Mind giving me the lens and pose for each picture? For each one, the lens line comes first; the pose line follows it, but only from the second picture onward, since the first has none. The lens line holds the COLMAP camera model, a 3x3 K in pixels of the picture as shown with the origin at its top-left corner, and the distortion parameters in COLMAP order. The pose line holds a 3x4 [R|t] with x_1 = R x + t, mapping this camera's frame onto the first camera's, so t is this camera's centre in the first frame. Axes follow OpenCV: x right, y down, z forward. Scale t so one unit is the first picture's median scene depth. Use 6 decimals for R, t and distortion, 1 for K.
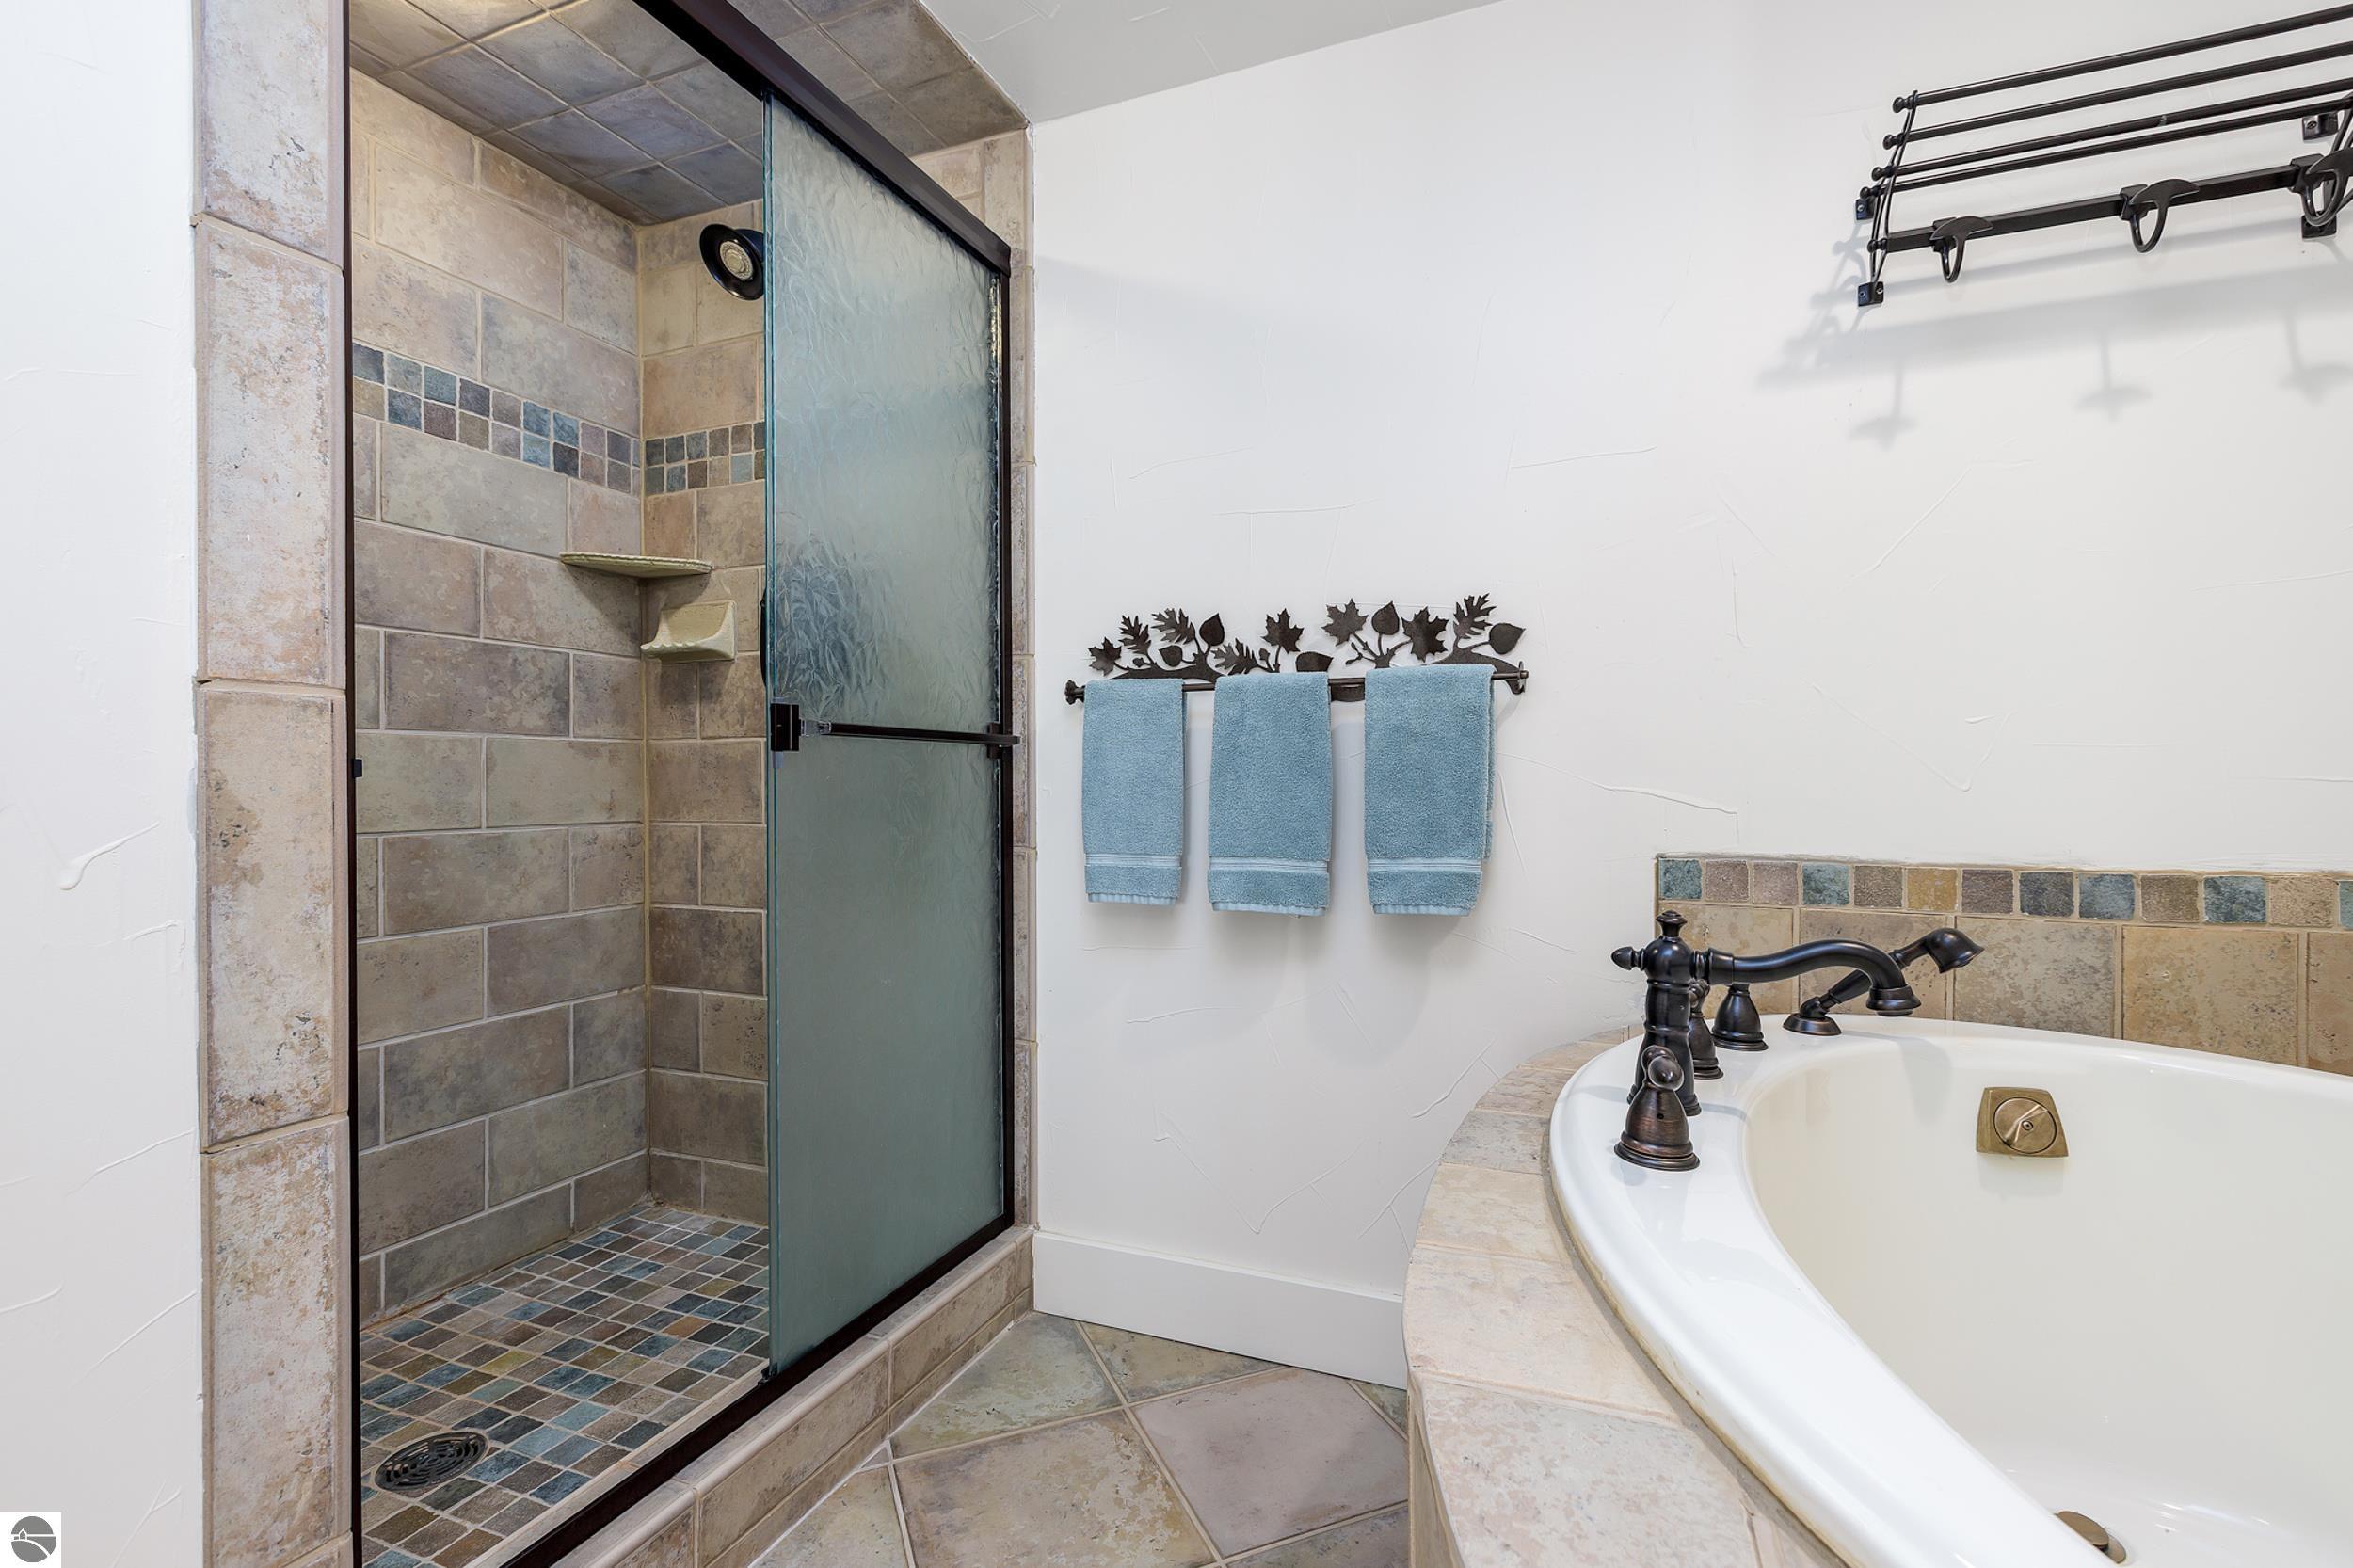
lens RADIAL K [[1063.7, 0, 1186.3], [0, 1063.7, 774.5], [0, 0, 1]] dist [0.003925, -0.000744]
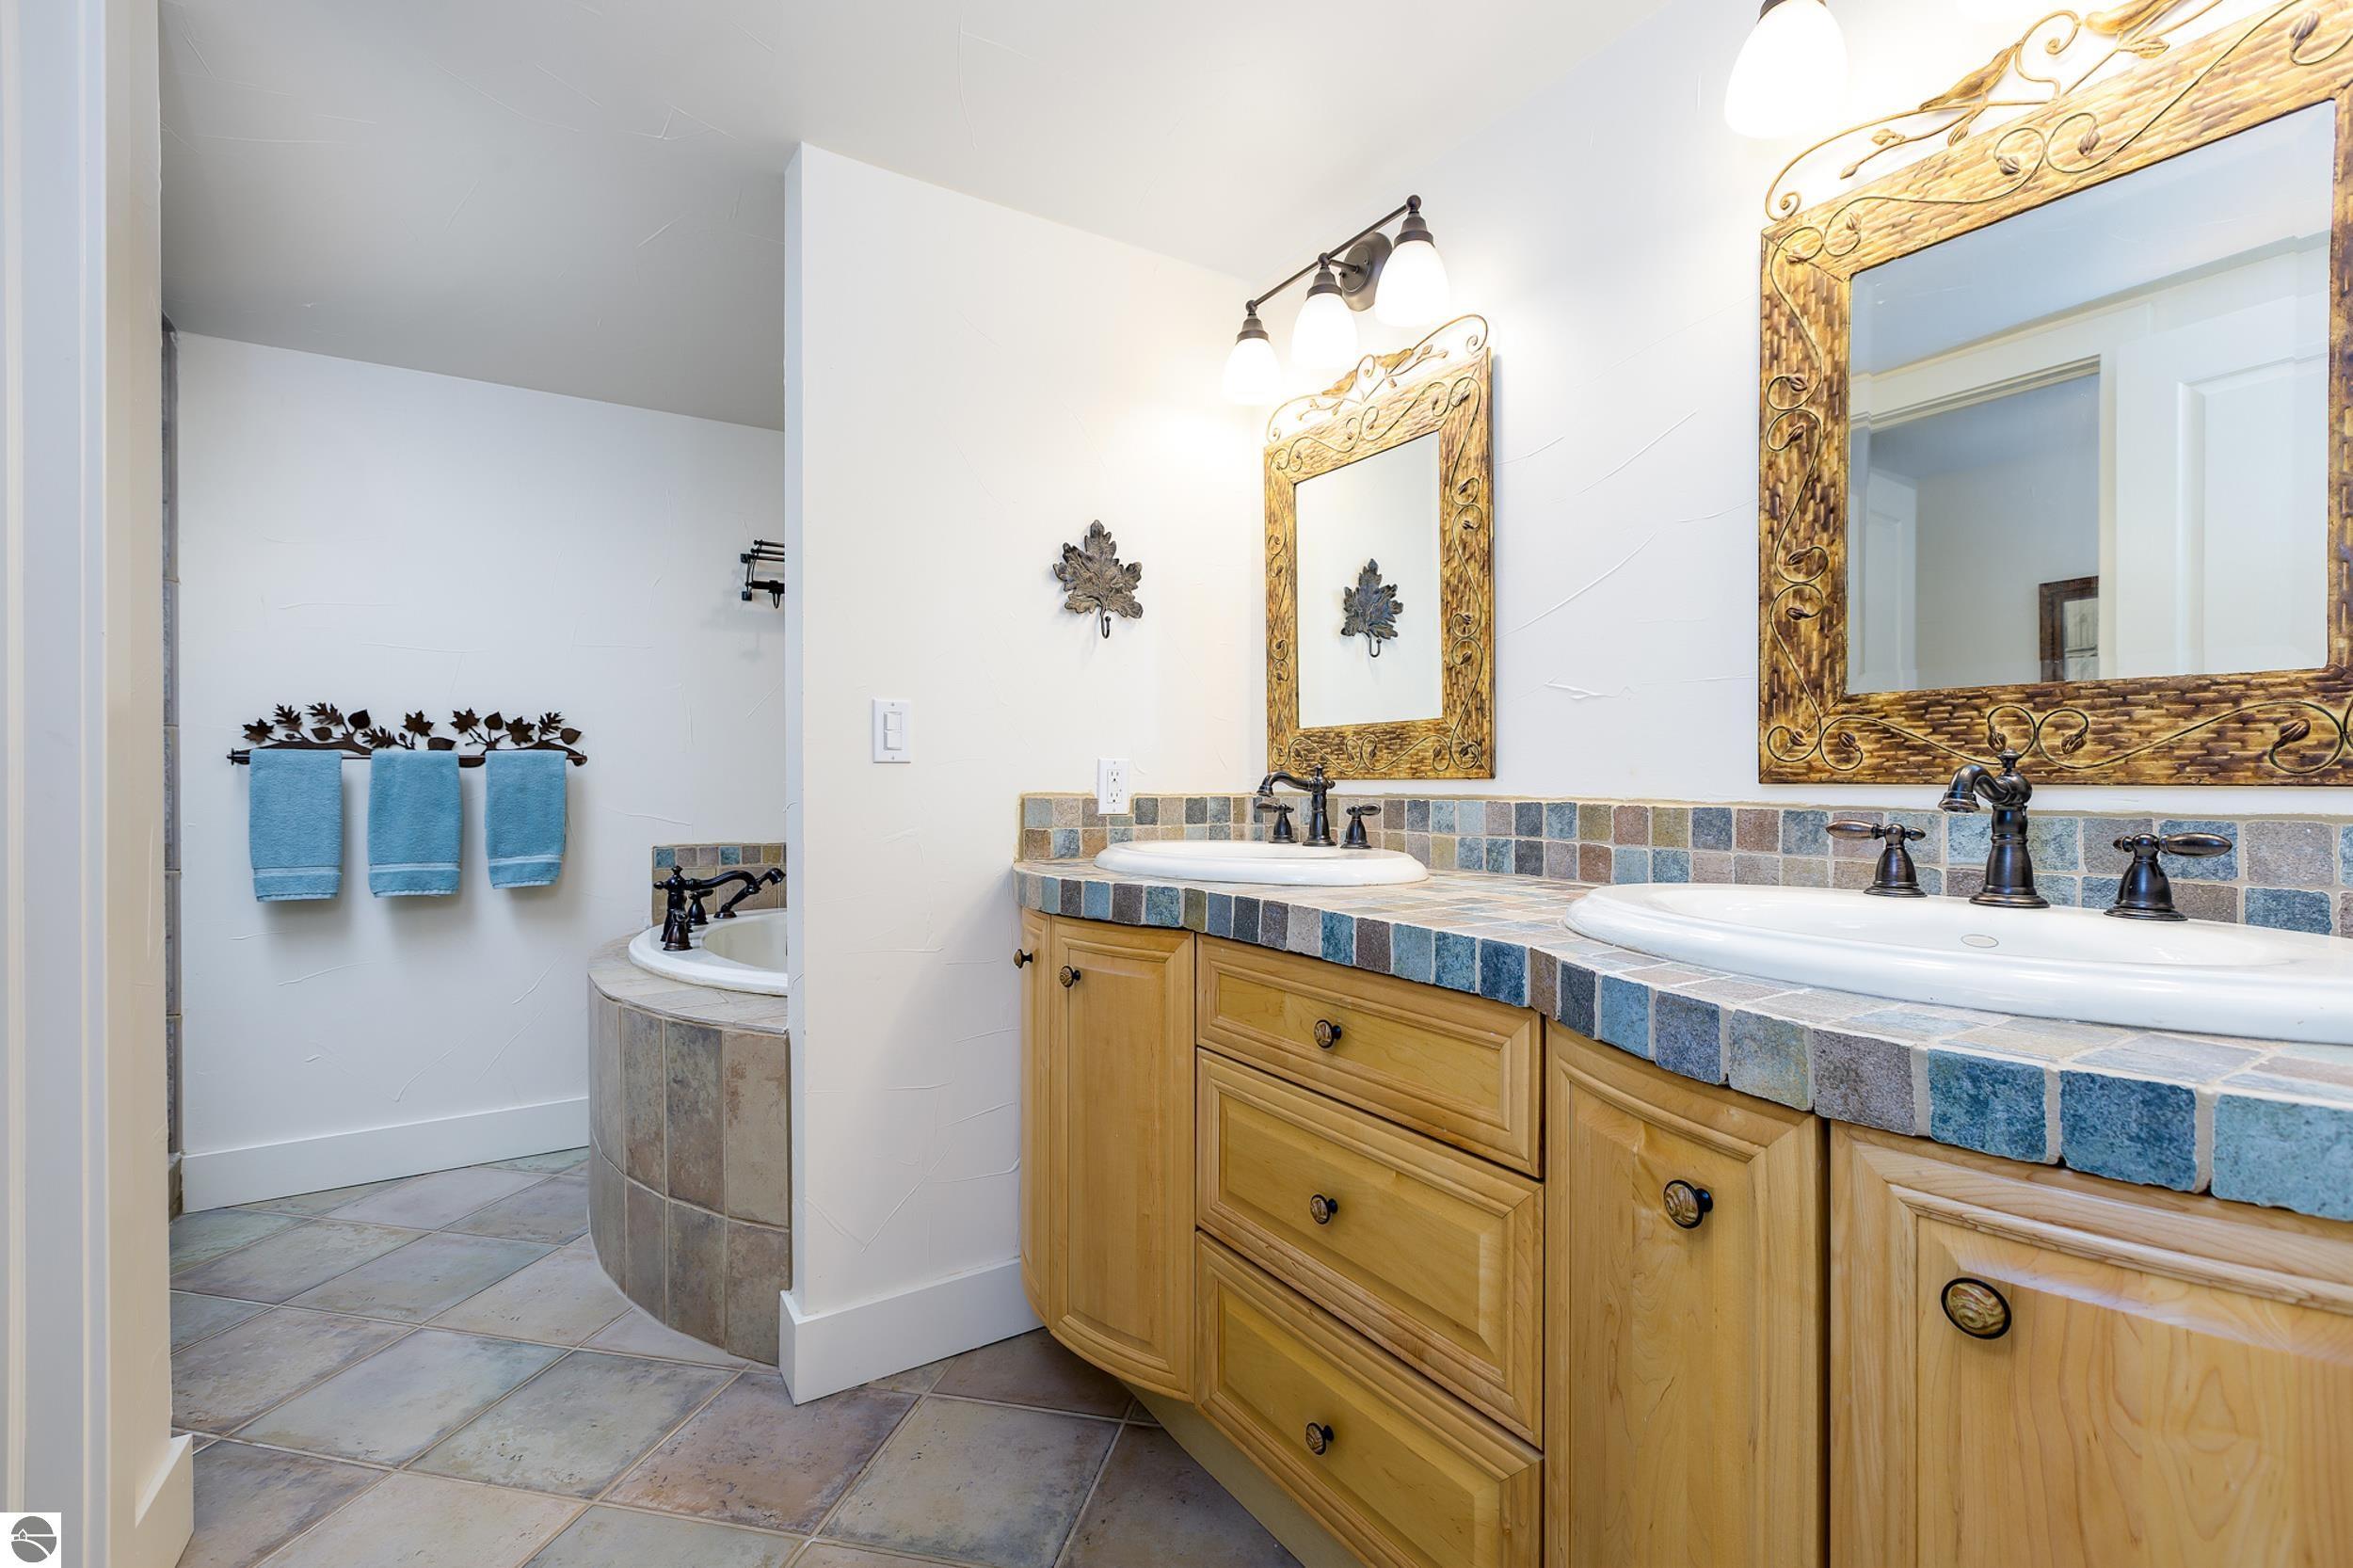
lens RADIAL K [[1063.7, 0, 1187.1], [0, 1063.7, 778.1], [0, 0, 1]] dist [0.003925, -0.000744]
pose [[0.576597, -0.002946, 0.817023, -0.578921], [0.003291, 0.999994, 0.001283, -0.050874], [-0.817022, 0.001949, 0.576603, -0.924742]]
